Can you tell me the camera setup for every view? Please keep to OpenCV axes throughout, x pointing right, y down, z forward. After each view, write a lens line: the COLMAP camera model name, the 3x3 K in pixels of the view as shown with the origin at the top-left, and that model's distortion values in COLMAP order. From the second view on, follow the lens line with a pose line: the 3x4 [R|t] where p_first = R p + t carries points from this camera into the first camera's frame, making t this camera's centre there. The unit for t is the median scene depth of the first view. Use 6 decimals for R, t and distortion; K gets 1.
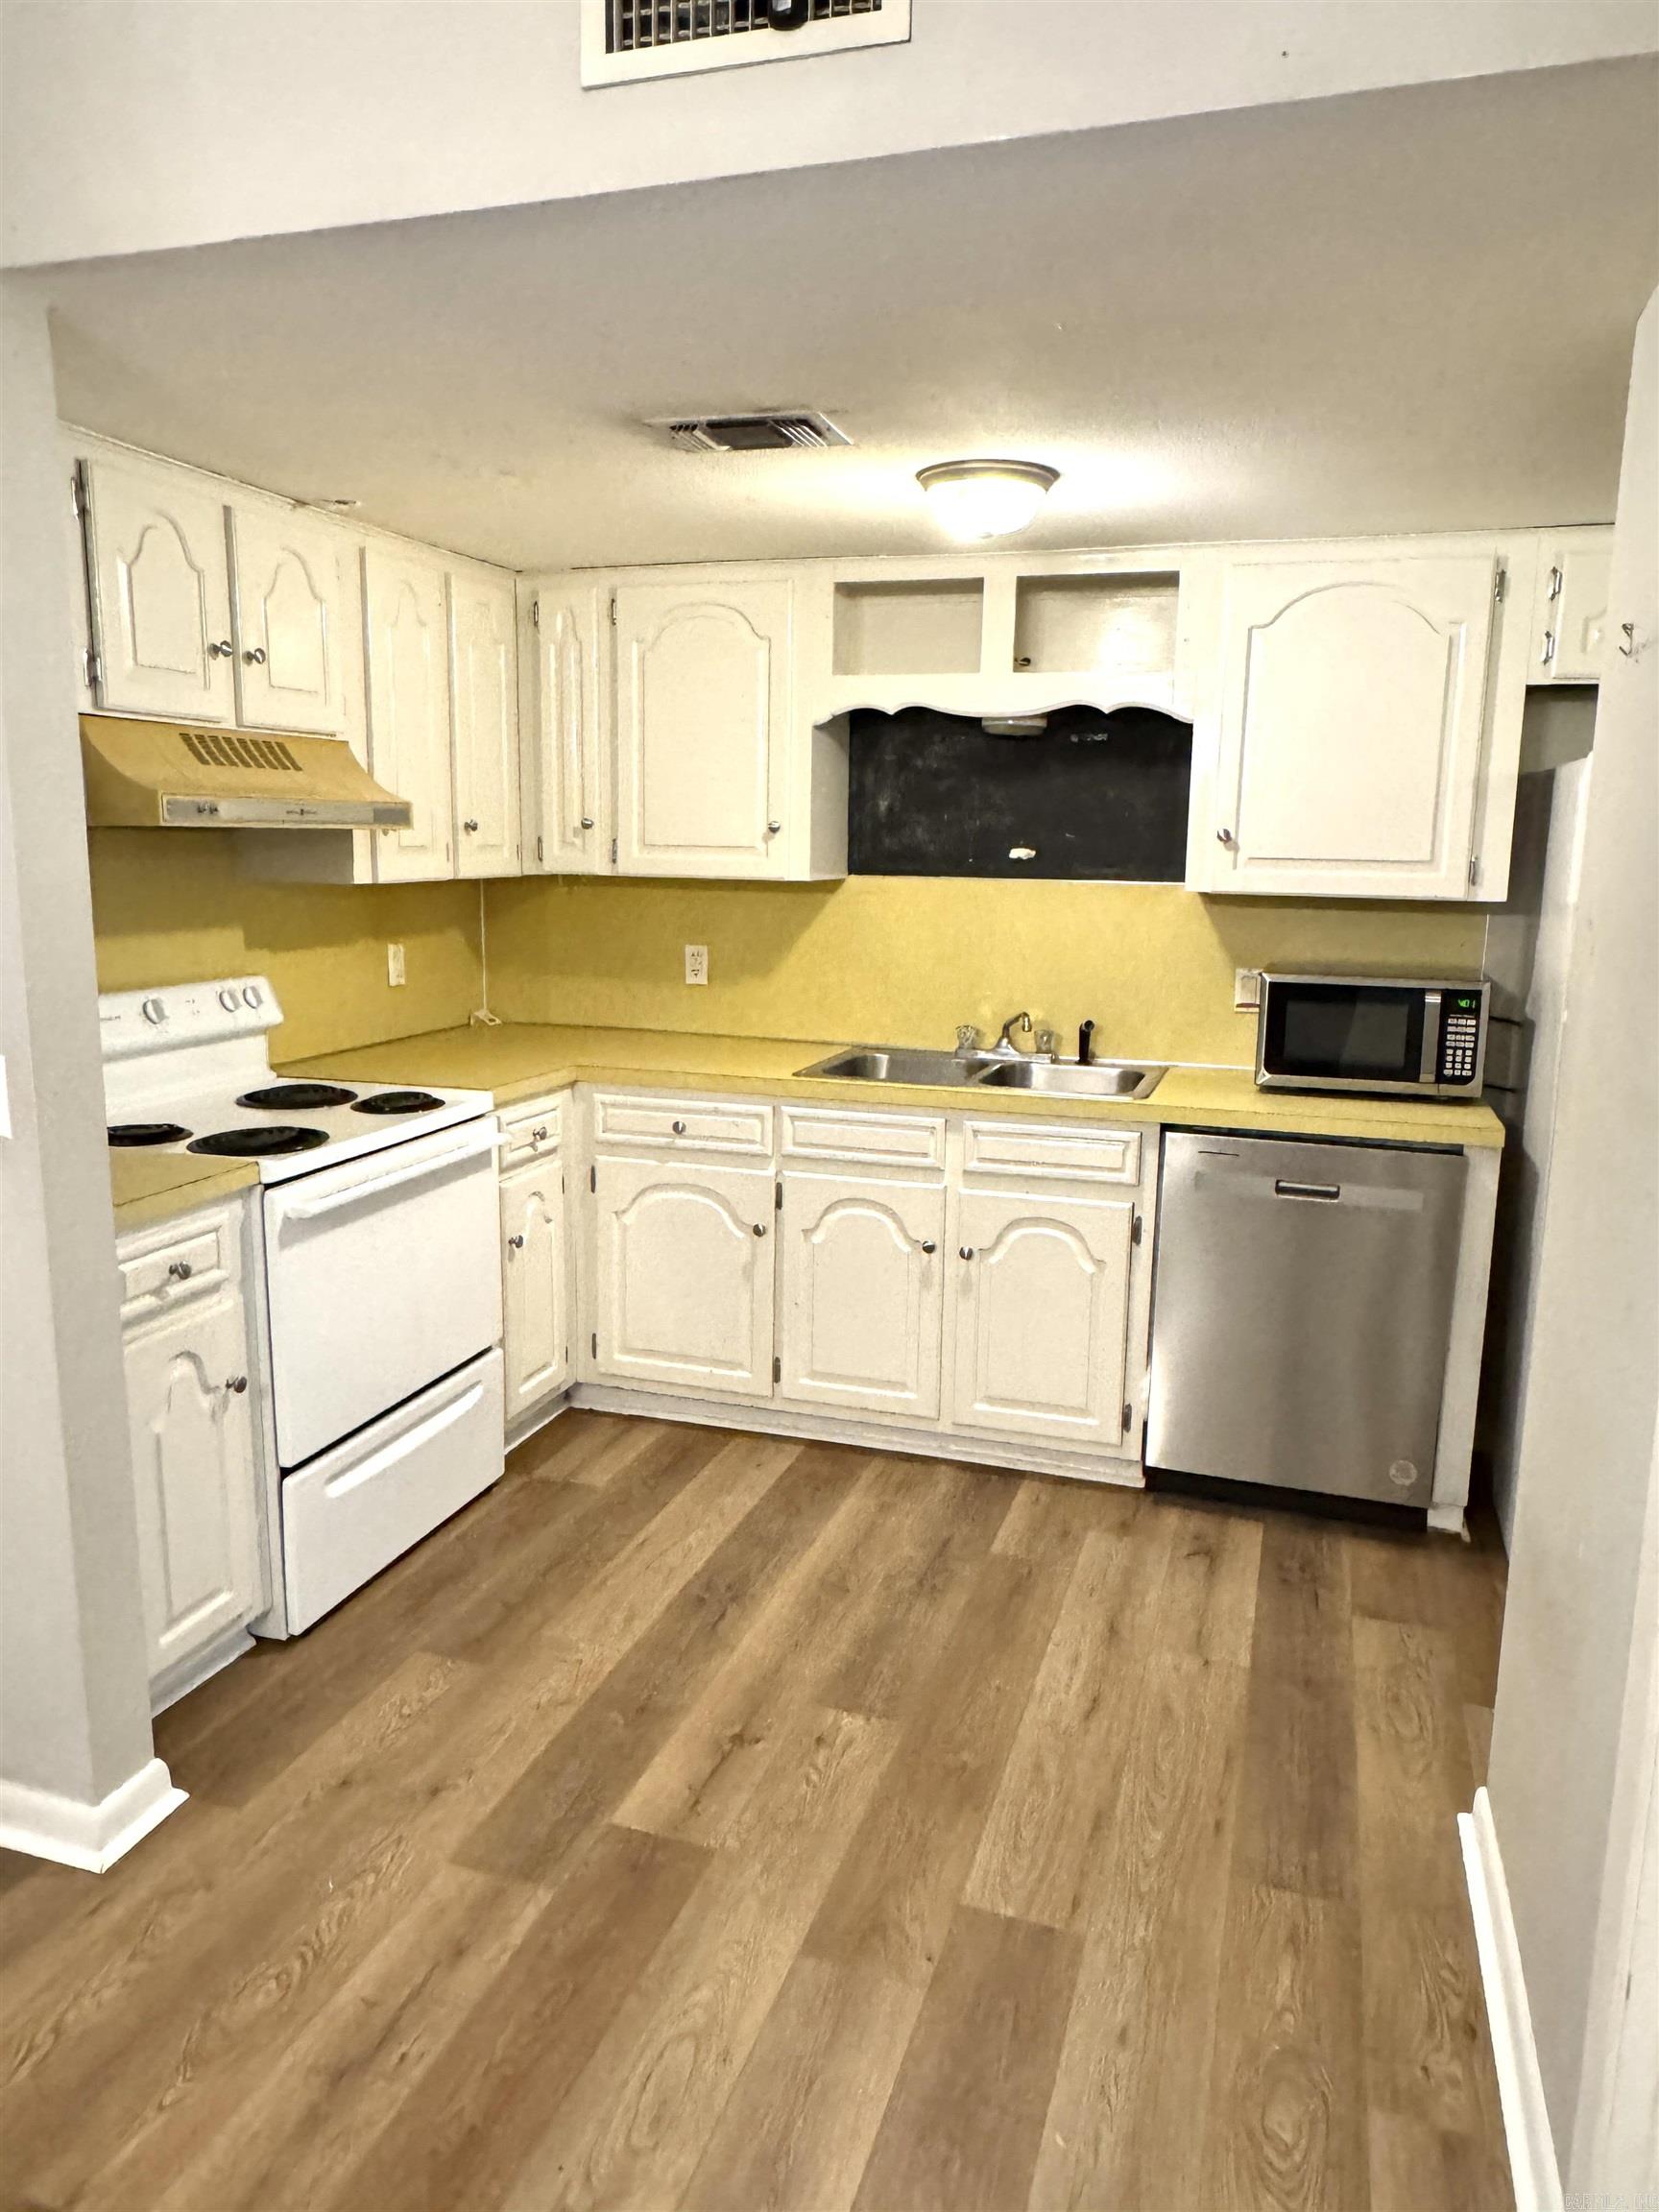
lens RADIAL K [[1491.4, 0, 821.6], [0, 1491.4, 1115.7], [0, 0, 1]] dist [0.021693, -0.001909]
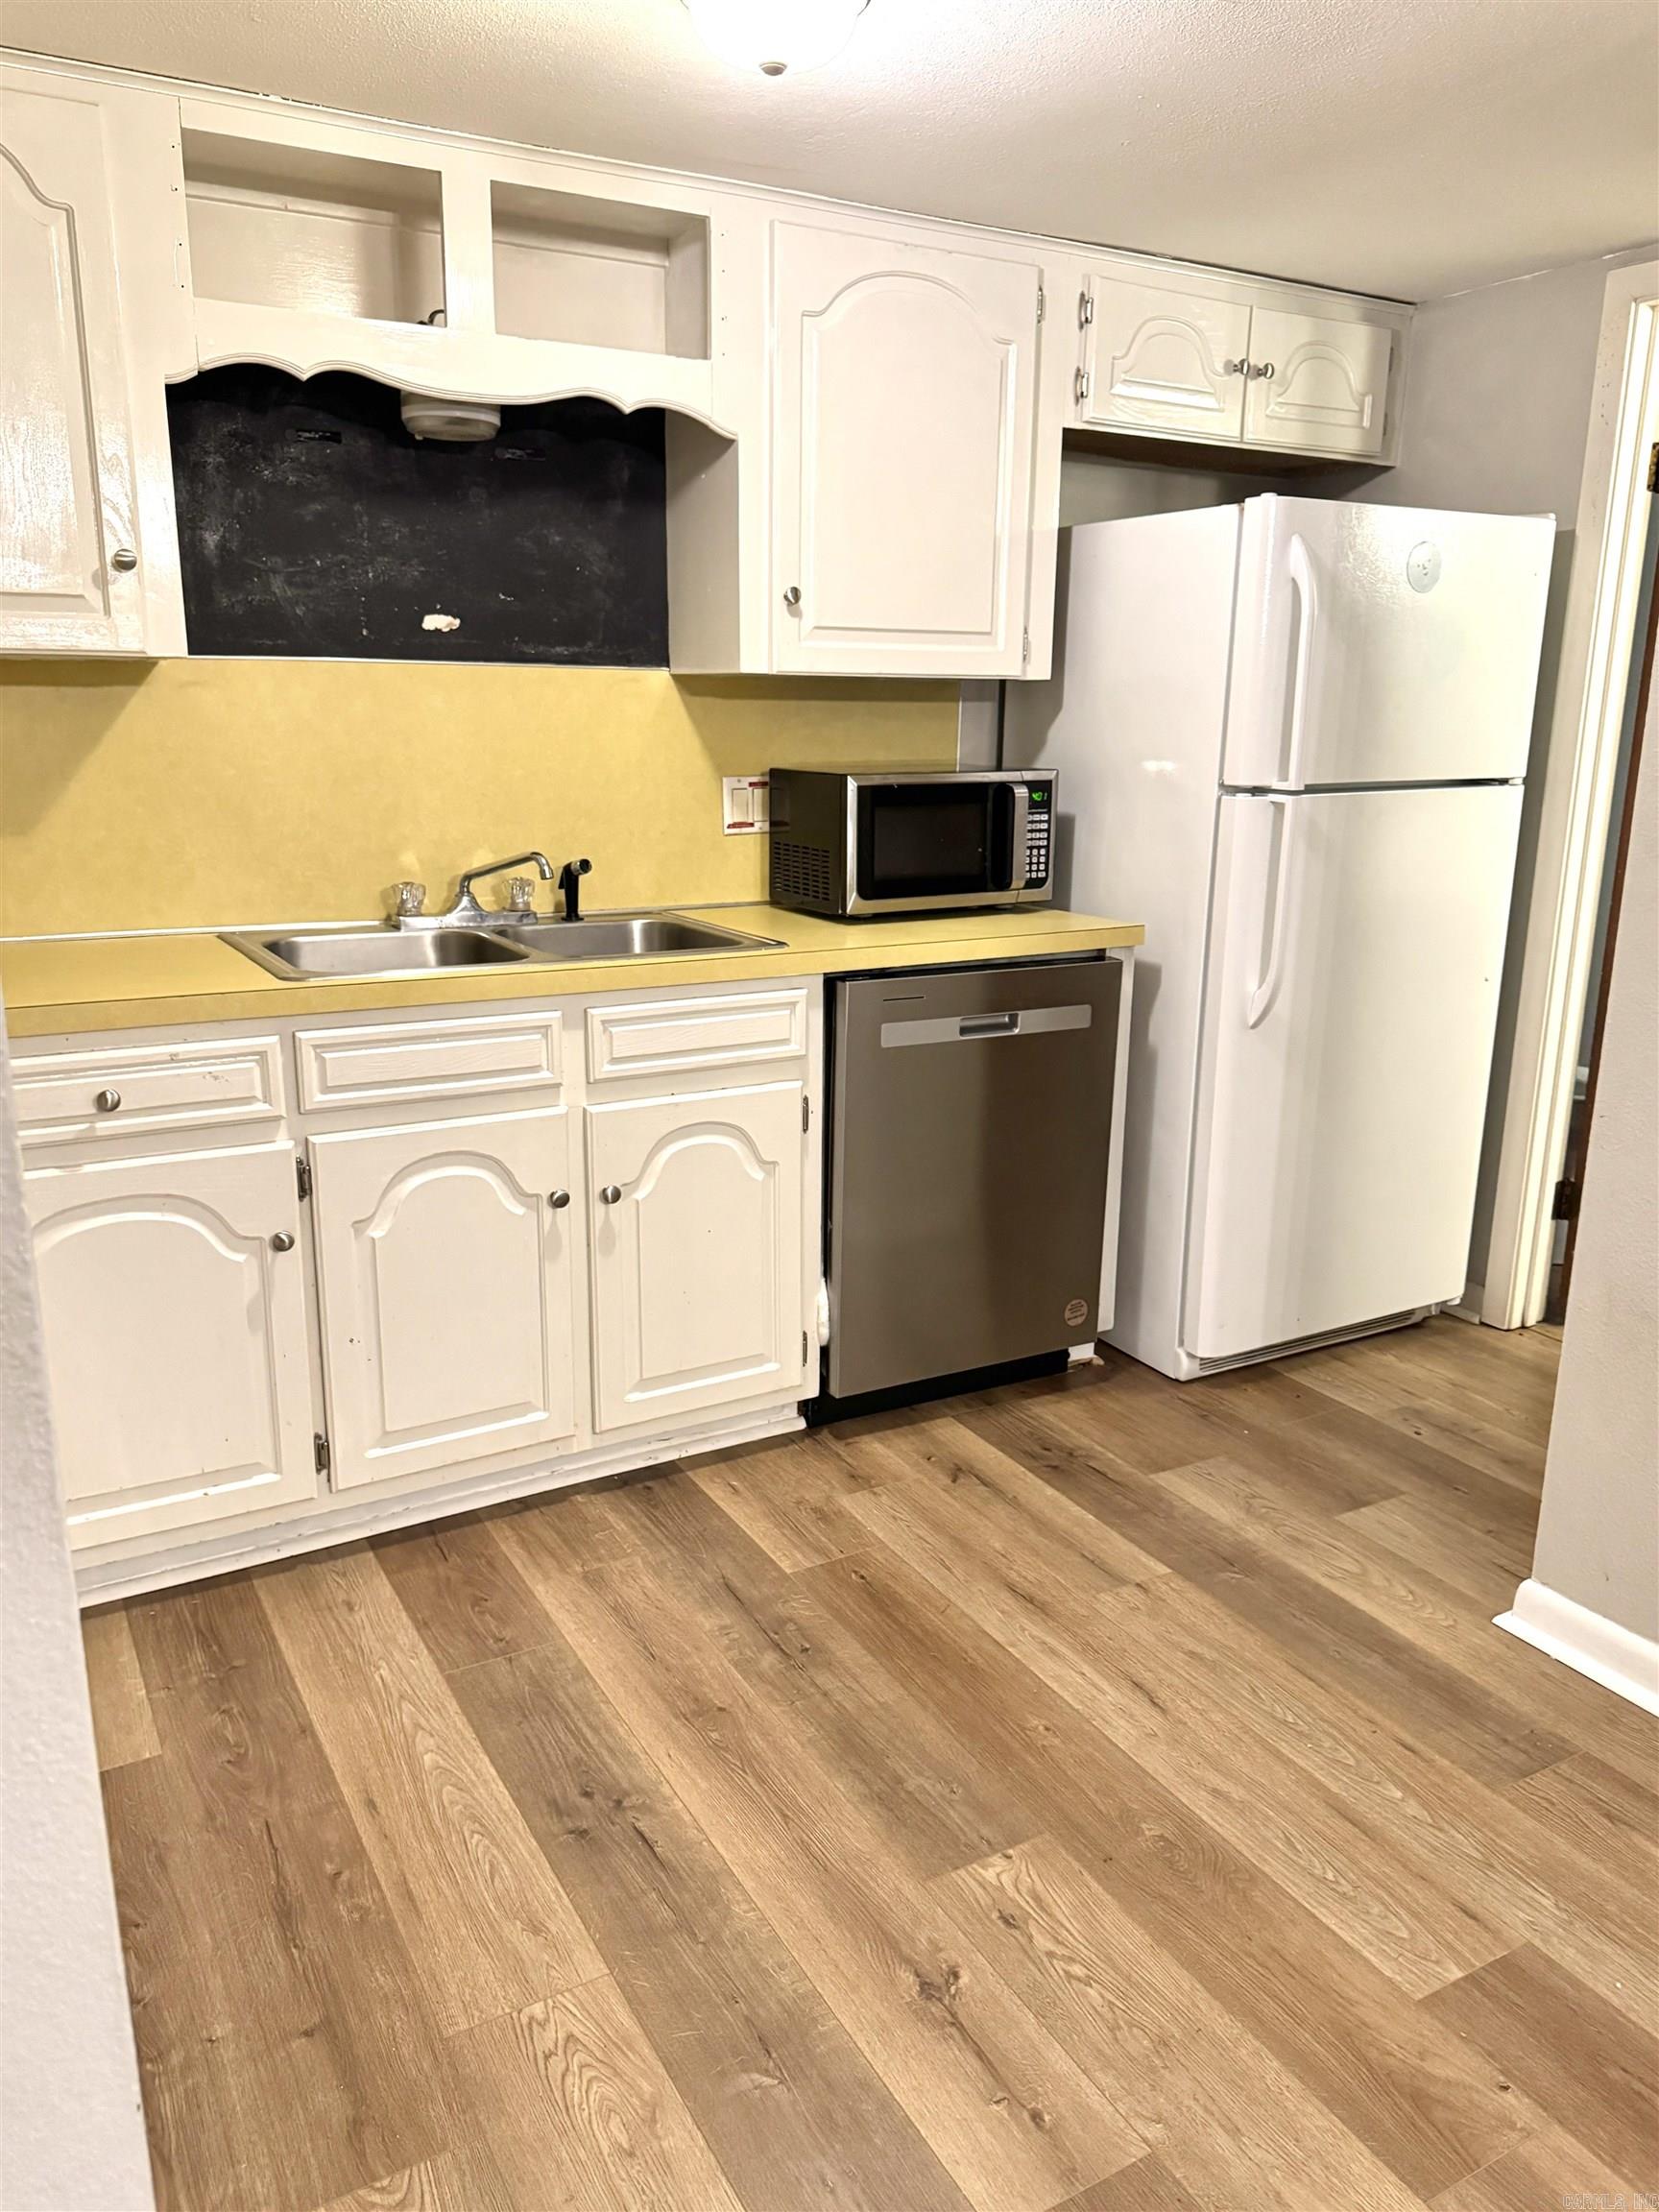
lens RADIAL K [[1606.1, 0, 829.5], [0, 1606.1, 1106.0], [0, 0, 1]] dist [0.063032, -0.059610]
pose [[0.667297, -0.192360, 0.719523, -0.371143], [0.131728, 0.981324, 0.140184, -0.042049], [-0.733050, 0.001237, 0.680173, 0.403076]]
